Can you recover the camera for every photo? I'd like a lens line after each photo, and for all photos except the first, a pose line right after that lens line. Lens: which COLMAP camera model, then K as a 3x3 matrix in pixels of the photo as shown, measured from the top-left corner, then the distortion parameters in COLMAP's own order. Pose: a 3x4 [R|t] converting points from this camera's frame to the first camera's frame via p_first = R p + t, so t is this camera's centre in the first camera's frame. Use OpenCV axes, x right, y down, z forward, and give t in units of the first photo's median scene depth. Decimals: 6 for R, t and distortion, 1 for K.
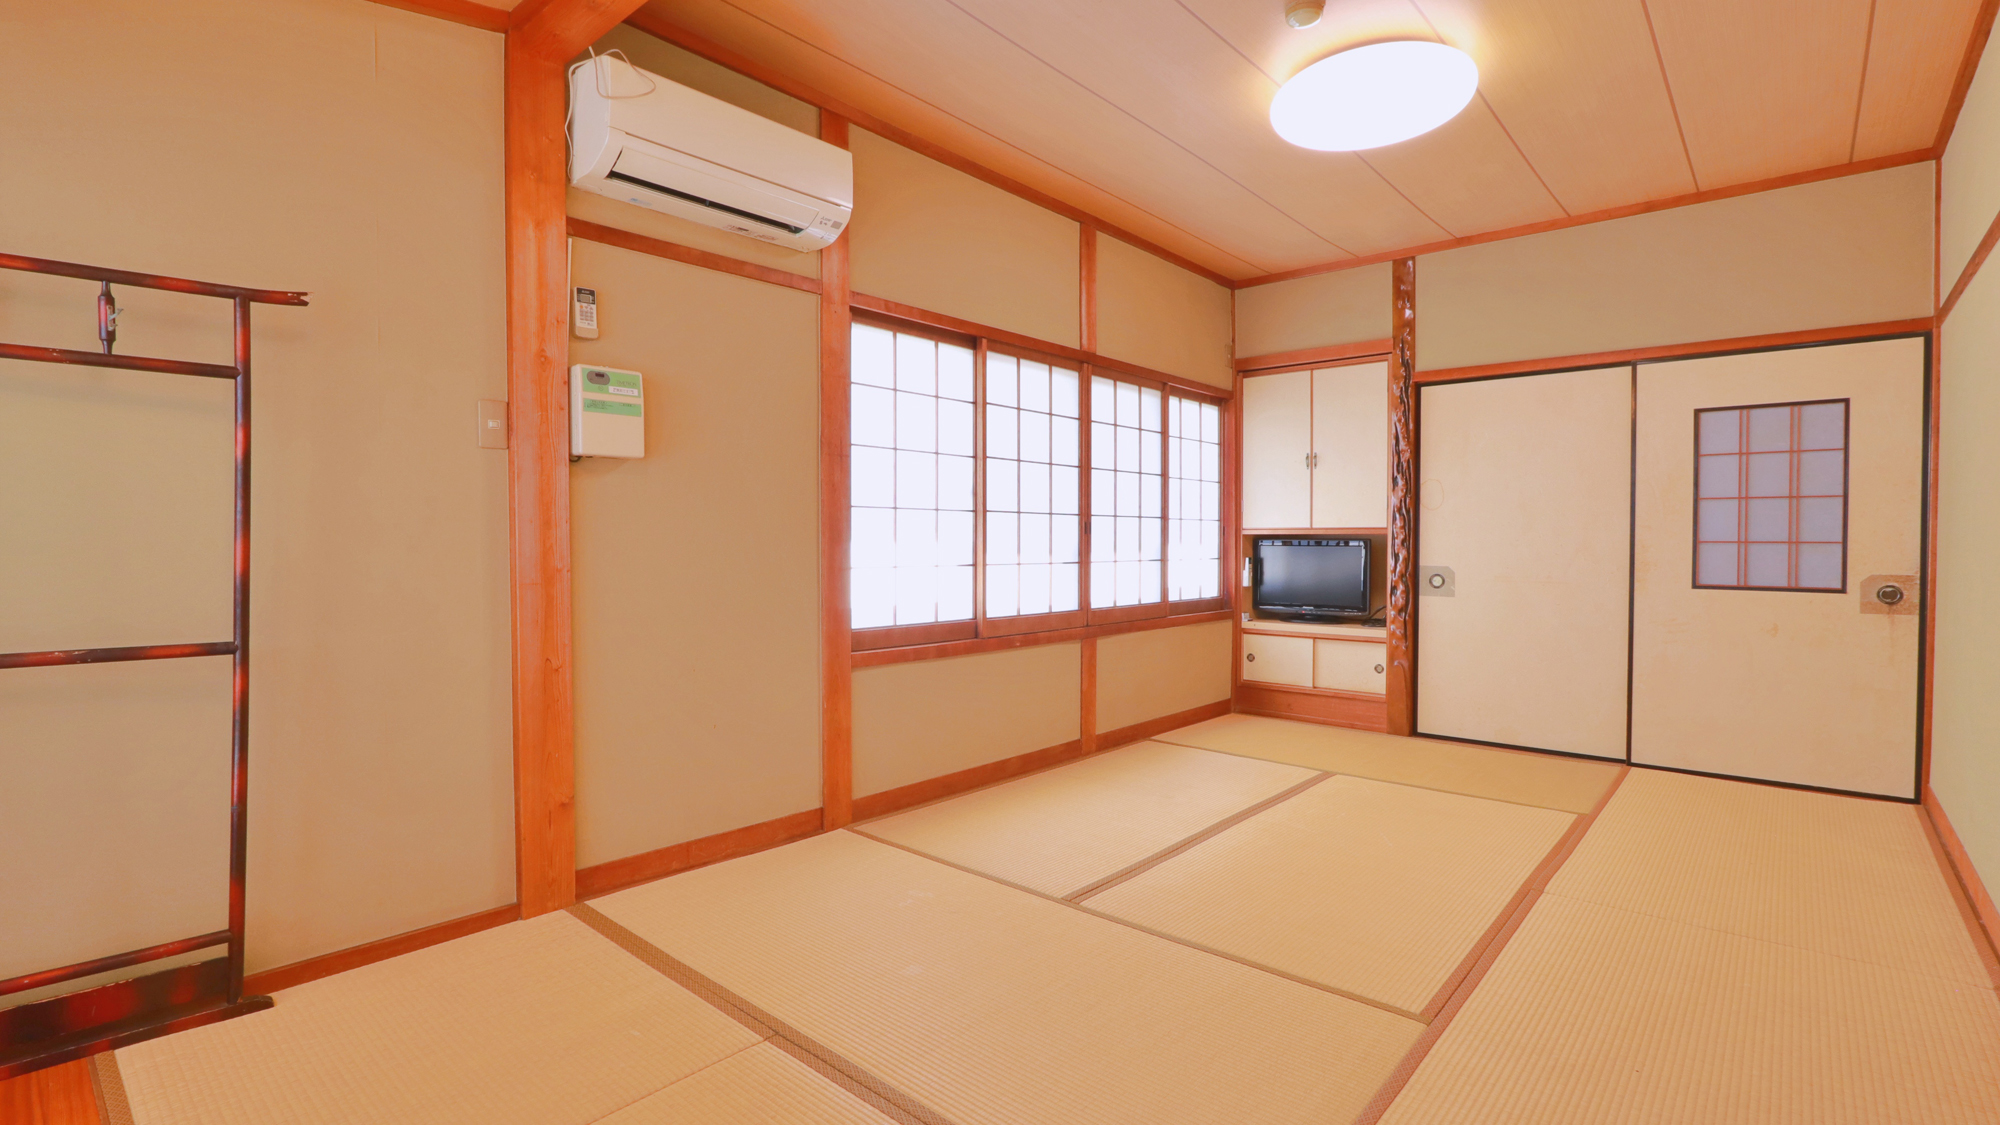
lens RADIAL K [[928.4, 0, 1000.0], [0, 928.4, 562.5], [0, 0, 1]] dist [0.000146, 0.000028]
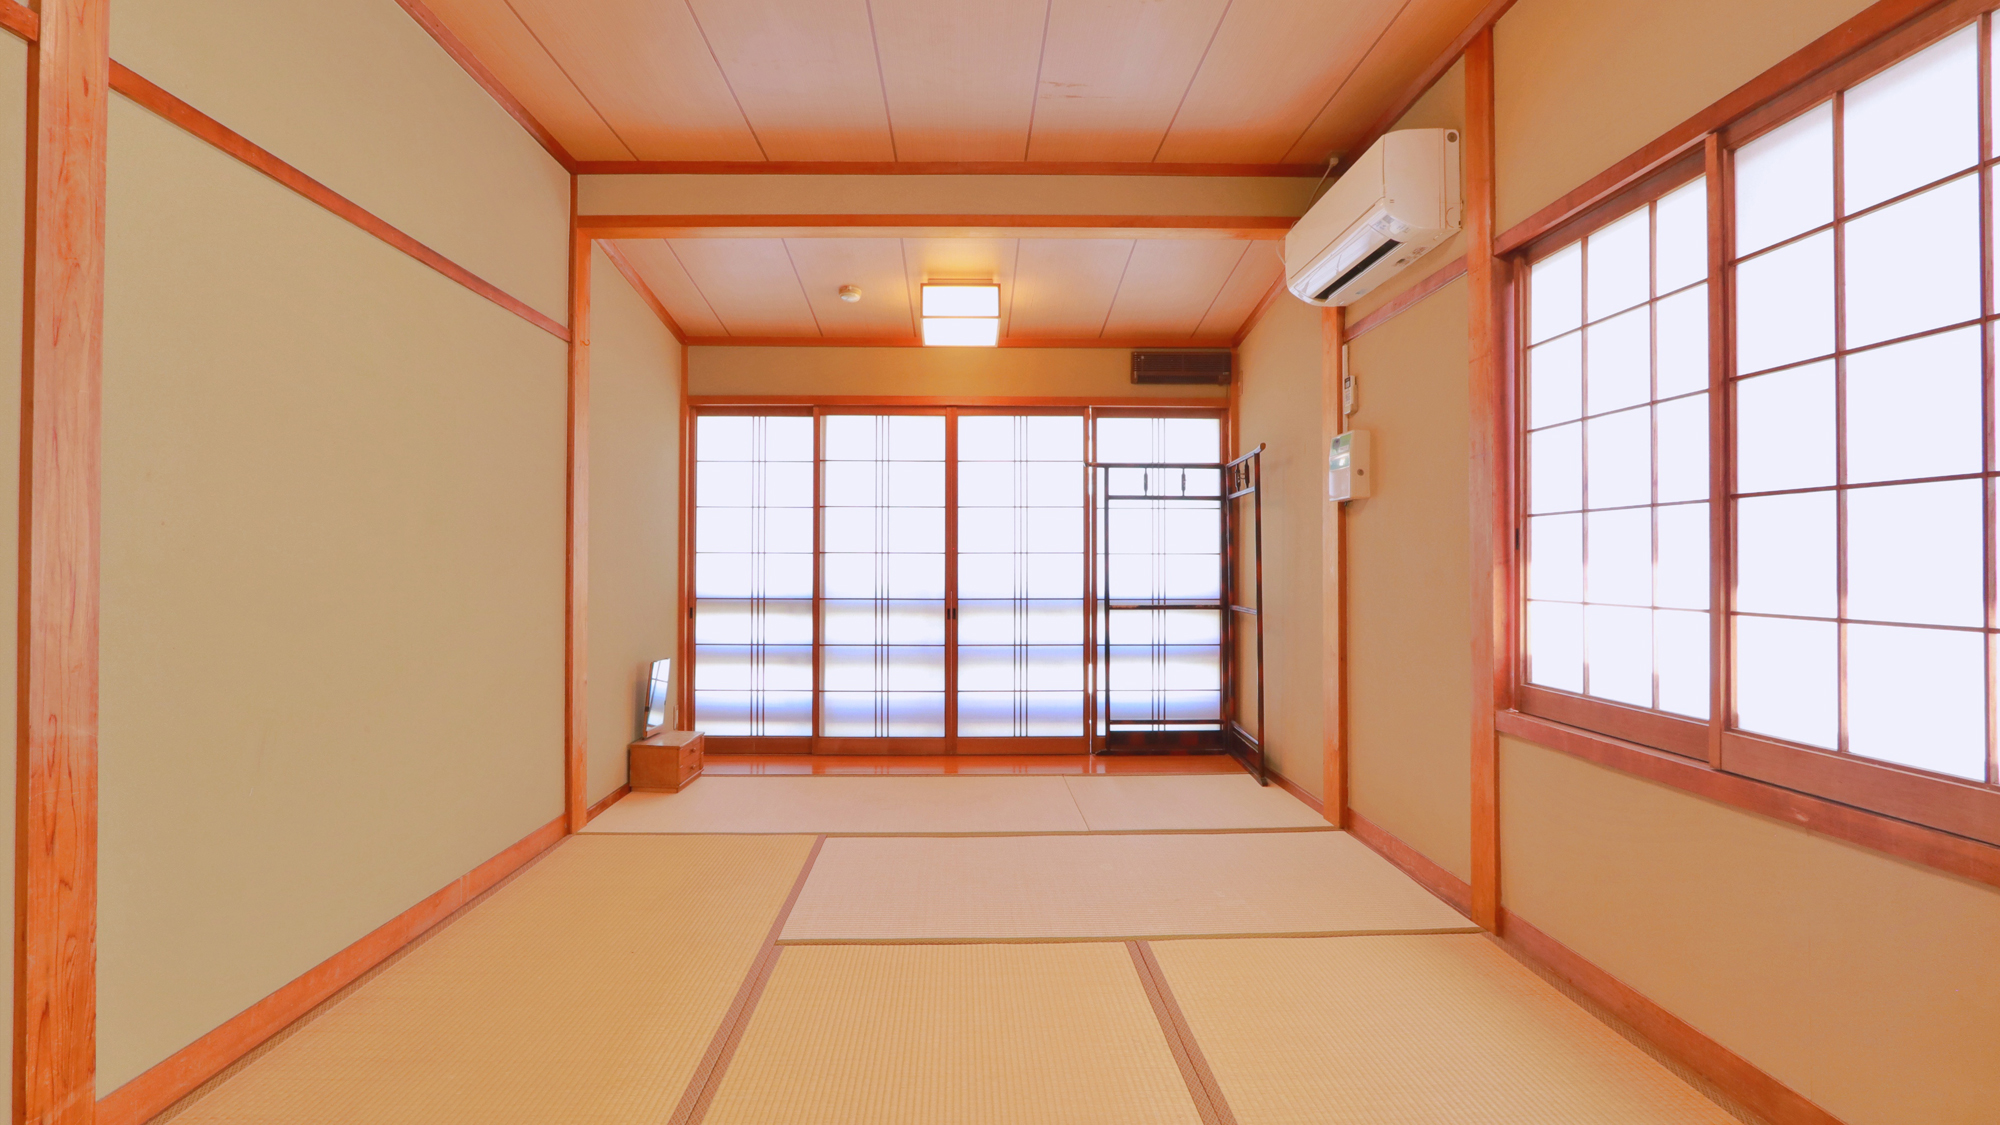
lens RADIAL K [[945.6, 0, 999.6], [0, 945.6, 588.4], [0, 0, 1]] dist [-0.051916, -0.000042]
pose [[-0.732891, 0.018010, -0.680107, 0.603321], [-0.020181, 0.998634, 0.048192, -0.026363], [0.680046, 0.049045, -0.731527, 1.162460]]
